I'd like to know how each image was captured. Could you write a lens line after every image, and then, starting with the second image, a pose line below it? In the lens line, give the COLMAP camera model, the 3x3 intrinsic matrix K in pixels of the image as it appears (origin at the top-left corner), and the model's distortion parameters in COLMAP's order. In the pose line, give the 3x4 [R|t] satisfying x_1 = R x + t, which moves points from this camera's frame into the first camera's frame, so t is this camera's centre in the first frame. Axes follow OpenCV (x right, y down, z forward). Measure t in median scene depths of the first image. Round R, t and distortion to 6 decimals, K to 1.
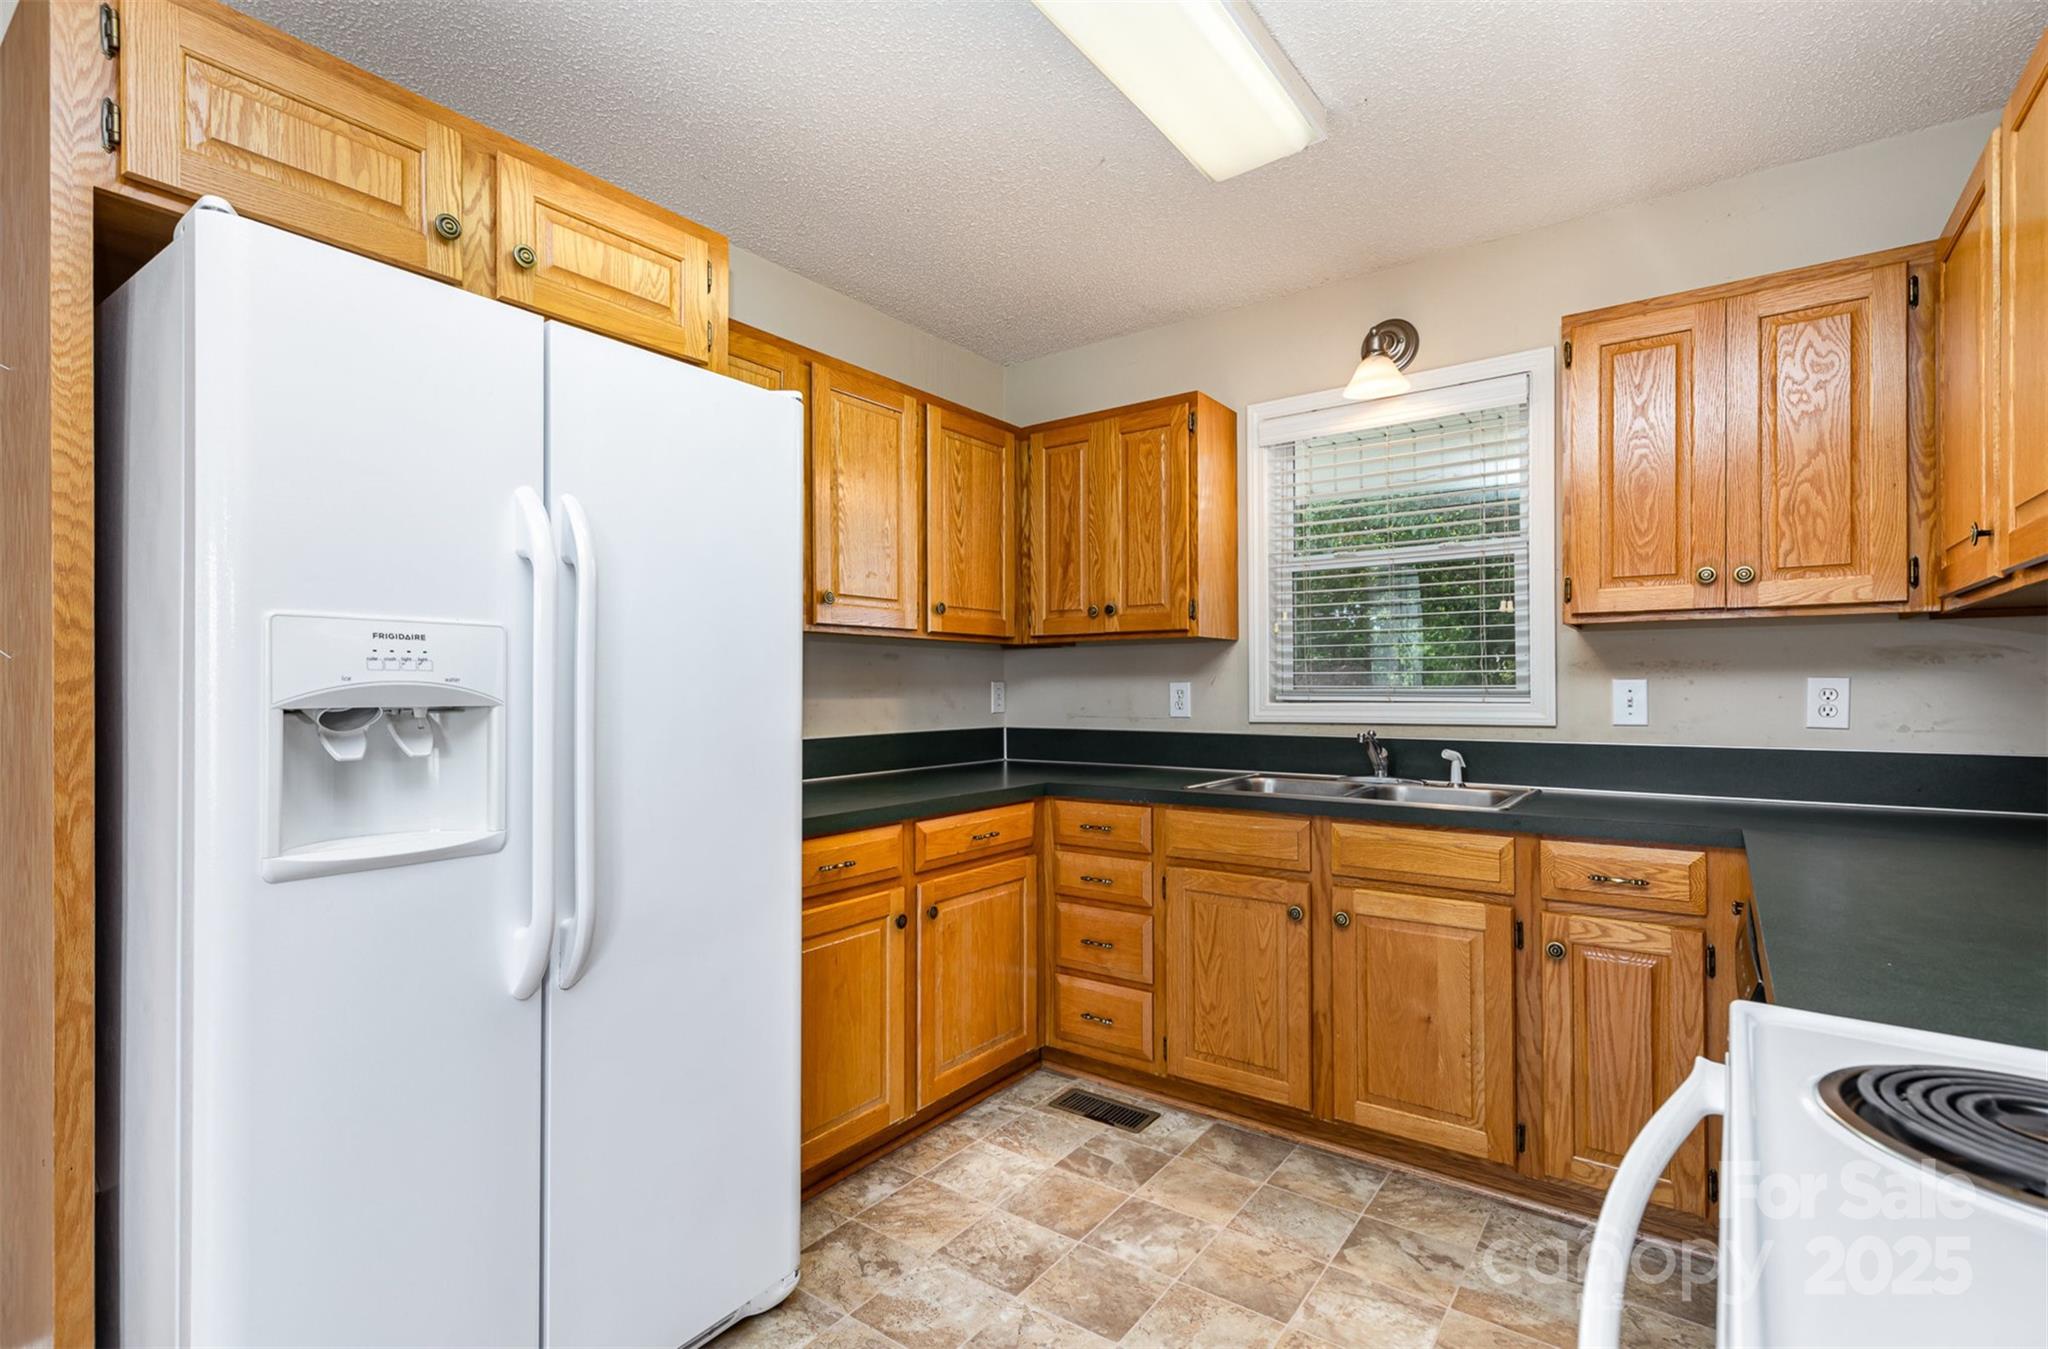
lens RADIAL K [[948.8, 0, 1009.6], [0, 948.8, 684.3], [0, 0, 1]] dist [0.005376, -0.000654]
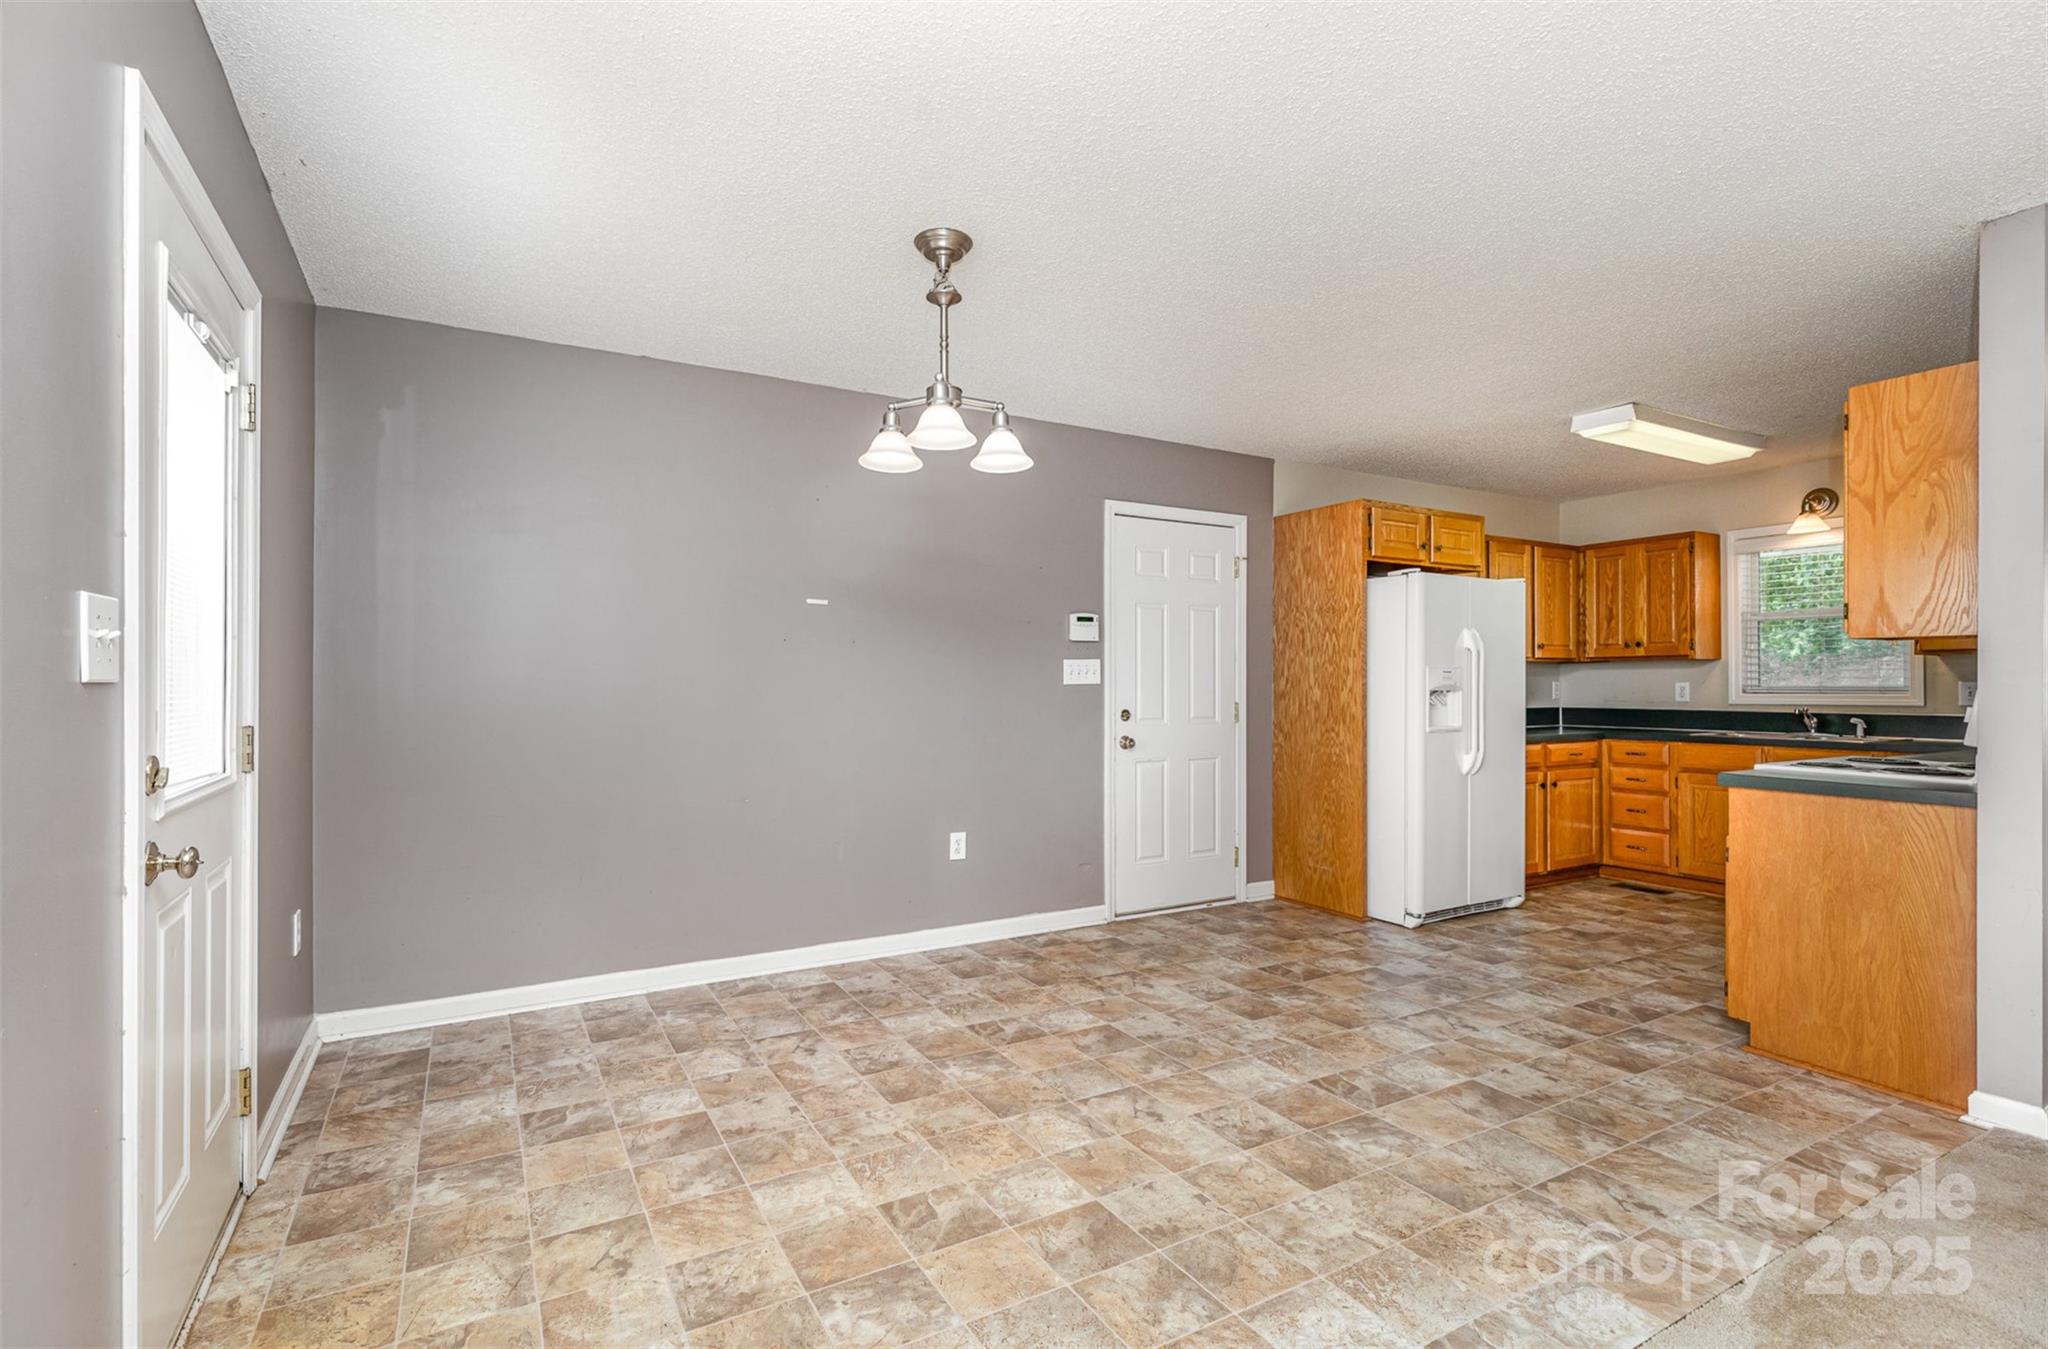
lens RADIAL K [[948.8, 0, 1007.2], [0, 948.8, 676.7], [0, 0, 1]] dist [0.005376, -0.000654]
pose [[0.915069, -0.000539, -0.403297, -0.313672], [-0.000316, 0.999998, -0.002054, -0.009920], [0.403298, 0.002007, 0.915067, -1.388853]]
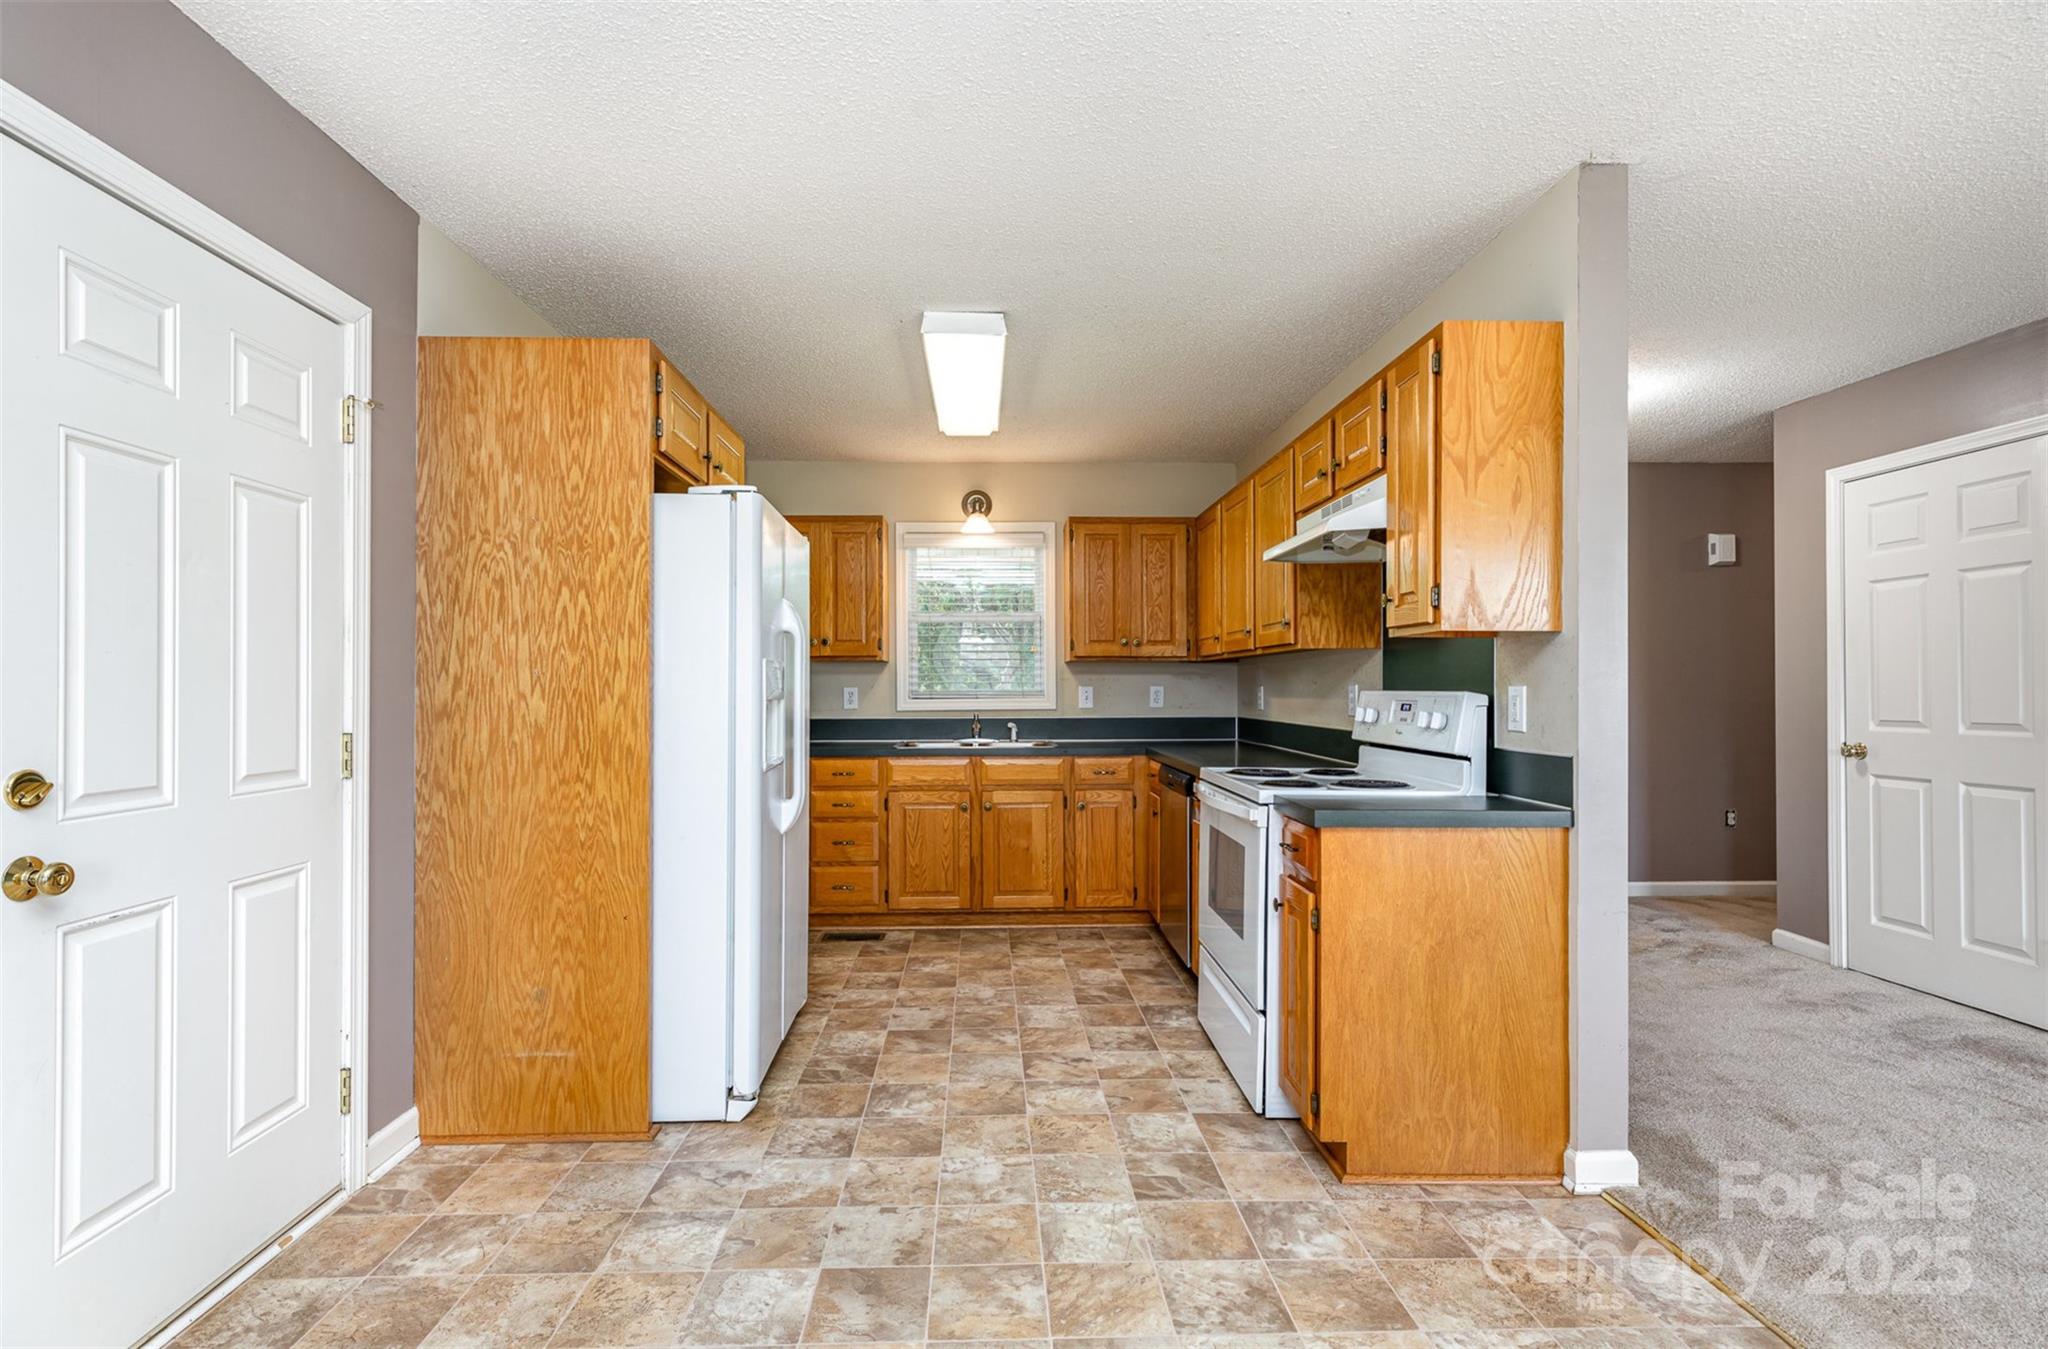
lens RADIAL K [[948.8, 0, 1013.8], [0, 948.8, 684.2], [0, 0, 1]] dist [0.005376, -0.000654]
pose [[0.783905, 0.004399, 0.620865, -0.705534], [-0.002881, 0.999990, -0.003448, -0.002741], [-0.620873, 0.000914, 0.783910, -0.496889]]
